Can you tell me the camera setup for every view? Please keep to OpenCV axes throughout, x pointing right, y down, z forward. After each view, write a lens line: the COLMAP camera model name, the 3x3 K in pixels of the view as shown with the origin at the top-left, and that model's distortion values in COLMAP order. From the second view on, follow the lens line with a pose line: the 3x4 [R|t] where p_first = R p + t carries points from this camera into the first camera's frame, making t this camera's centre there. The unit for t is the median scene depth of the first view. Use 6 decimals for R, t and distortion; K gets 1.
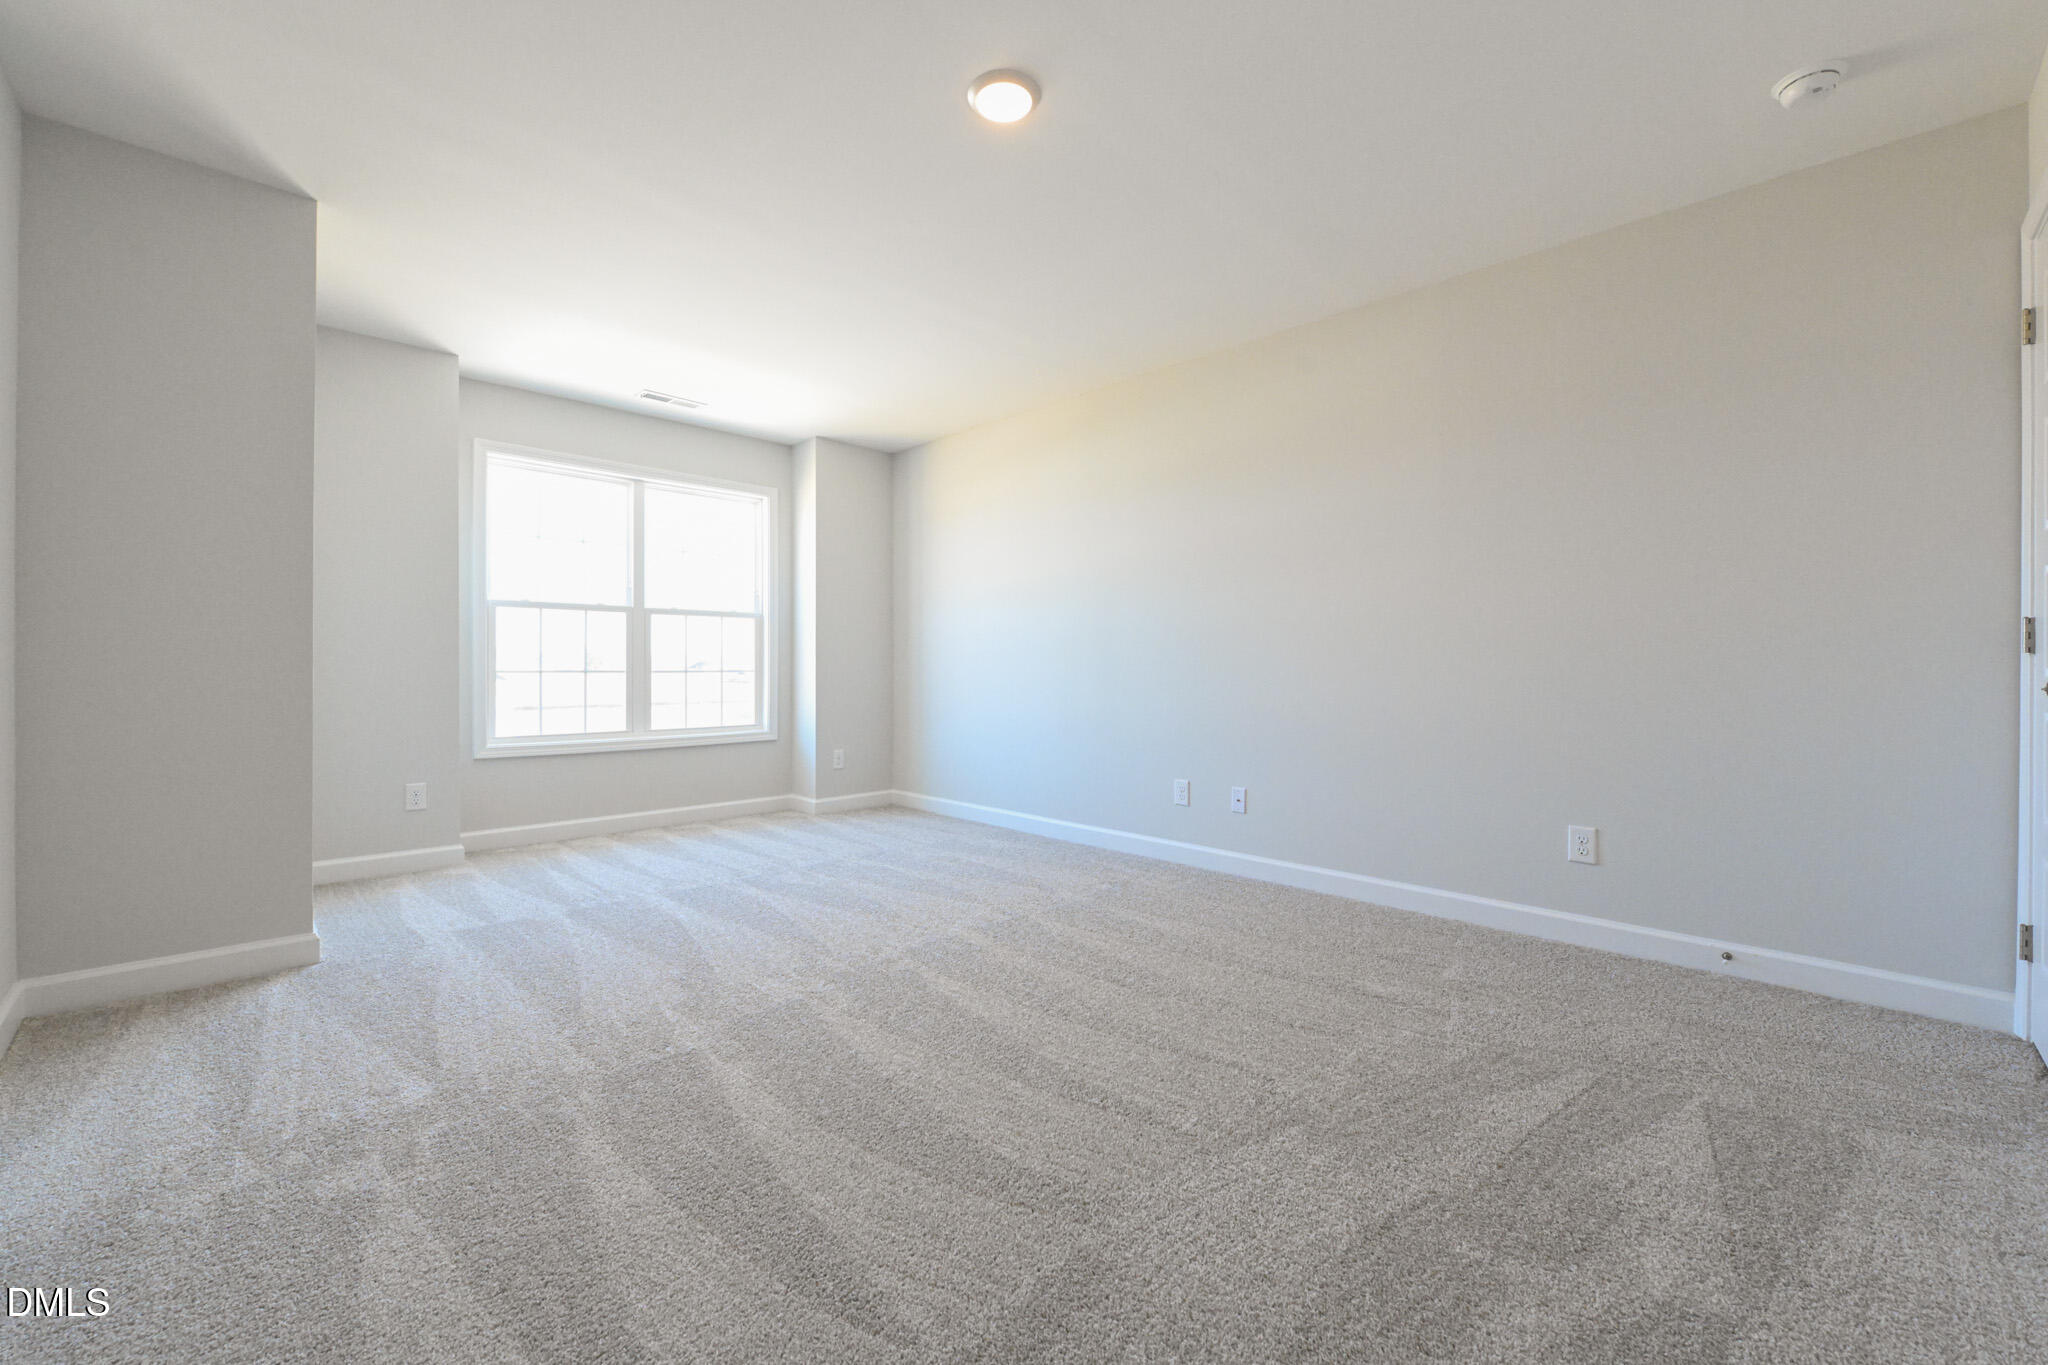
lens RADIAL K [[804.9, 0, 1022.7], [0, 804.9, 669.0], [0, 0, 1]] dist [-0.009106, -0.000249]
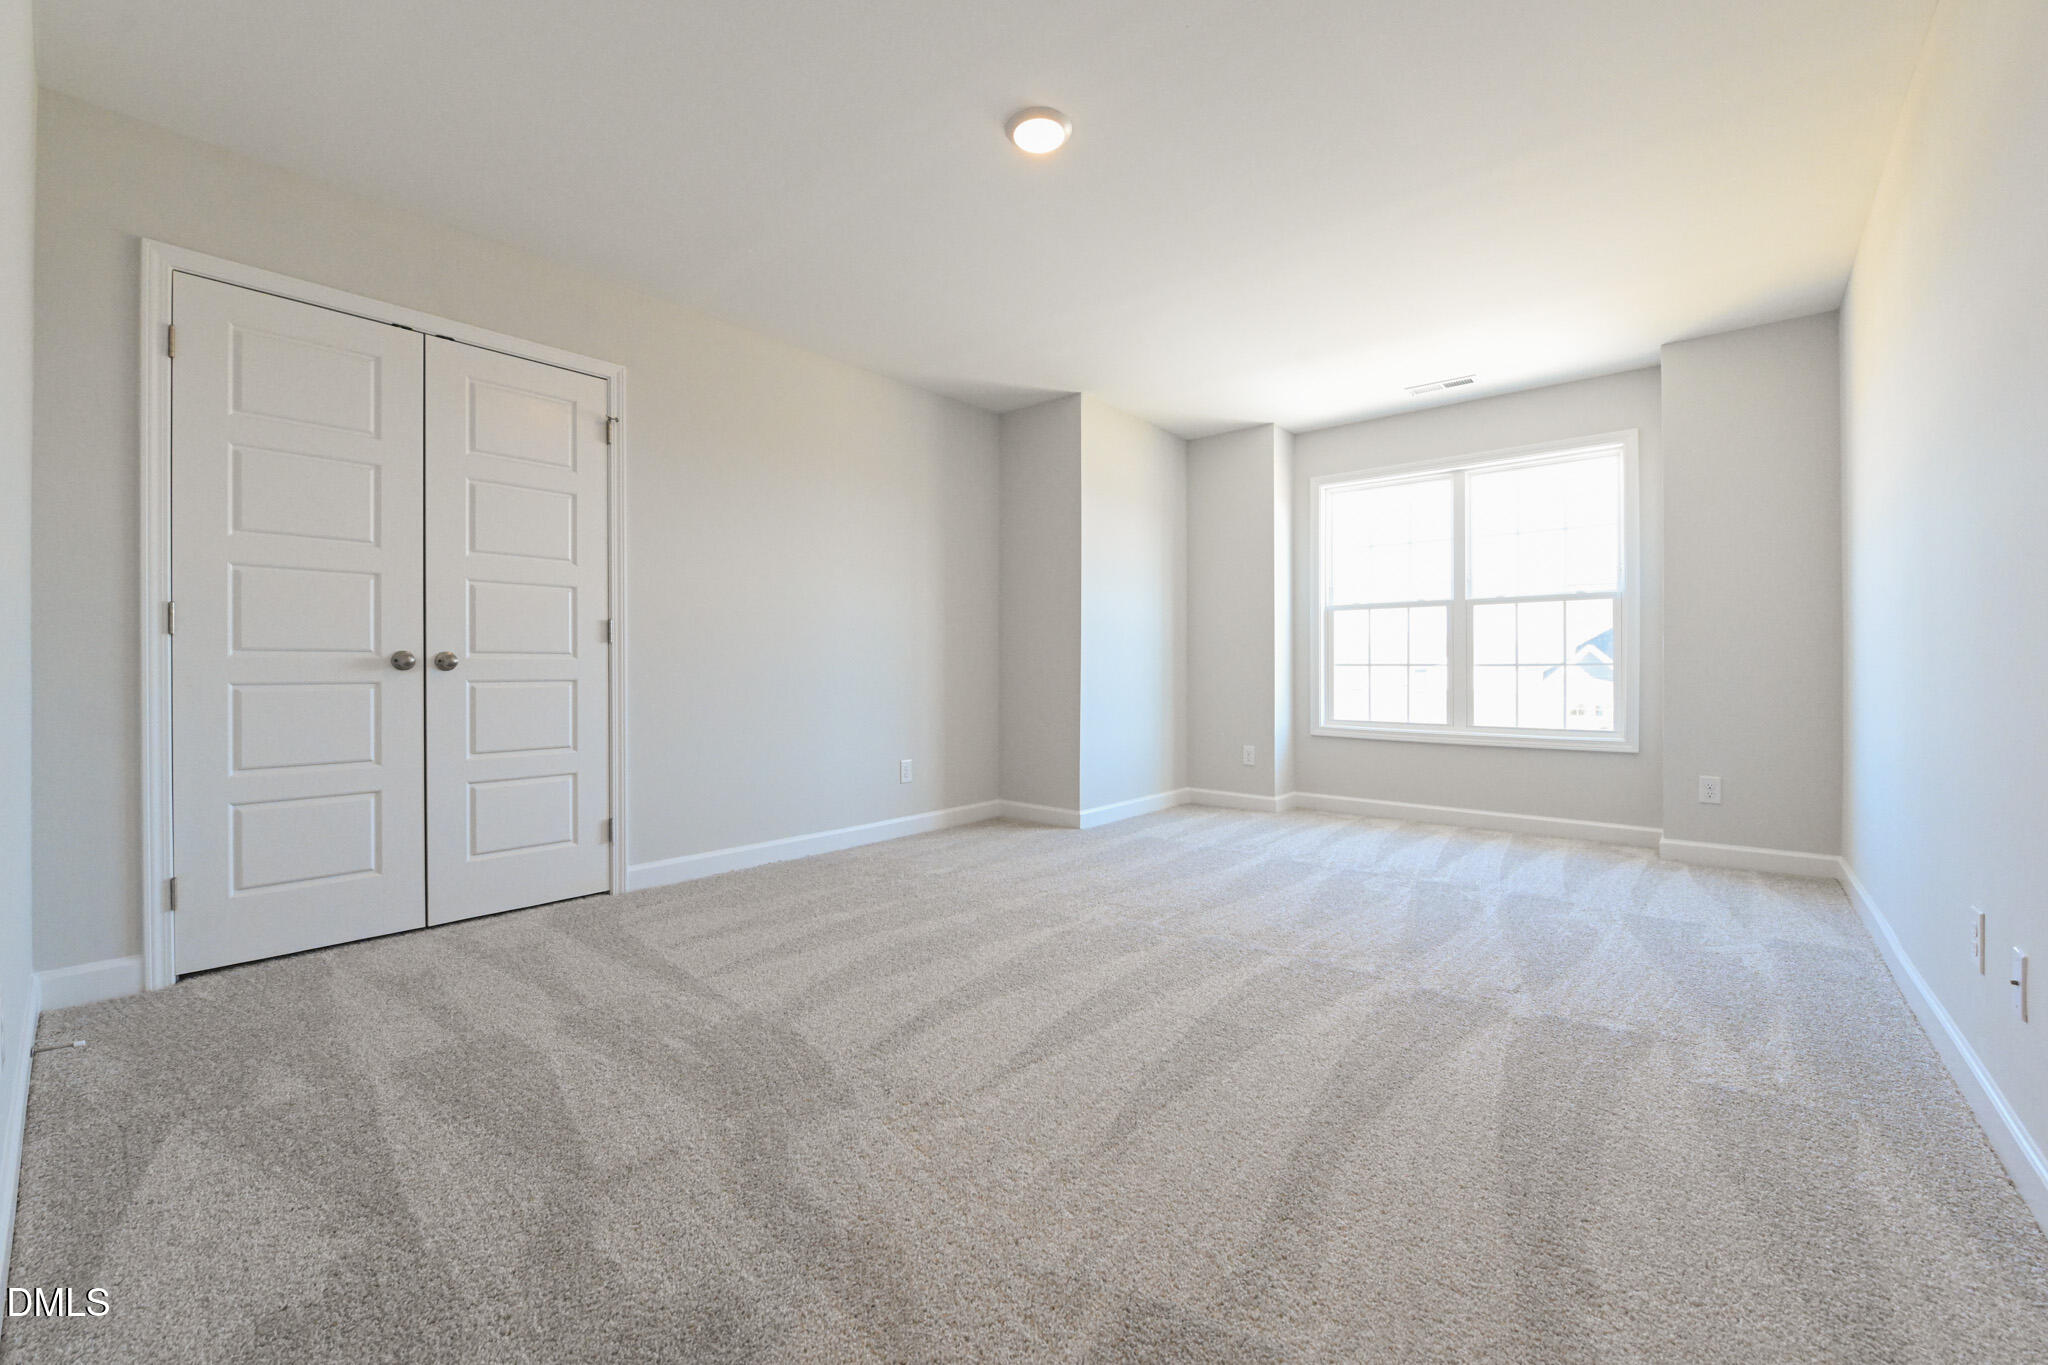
lens RADIAL K [[804.9, 0, 1022.7], [0, 804.9, 669.0], [0, 0, 1]] dist [-0.009106, -0.000249]
pose [[0.073934, -0.006564, -0.997242, 0.462881], [-0.005653, 0.999960, -0.007001, 0.018188], [0.997247, 0.006155, 0.073894, 0.399455]]
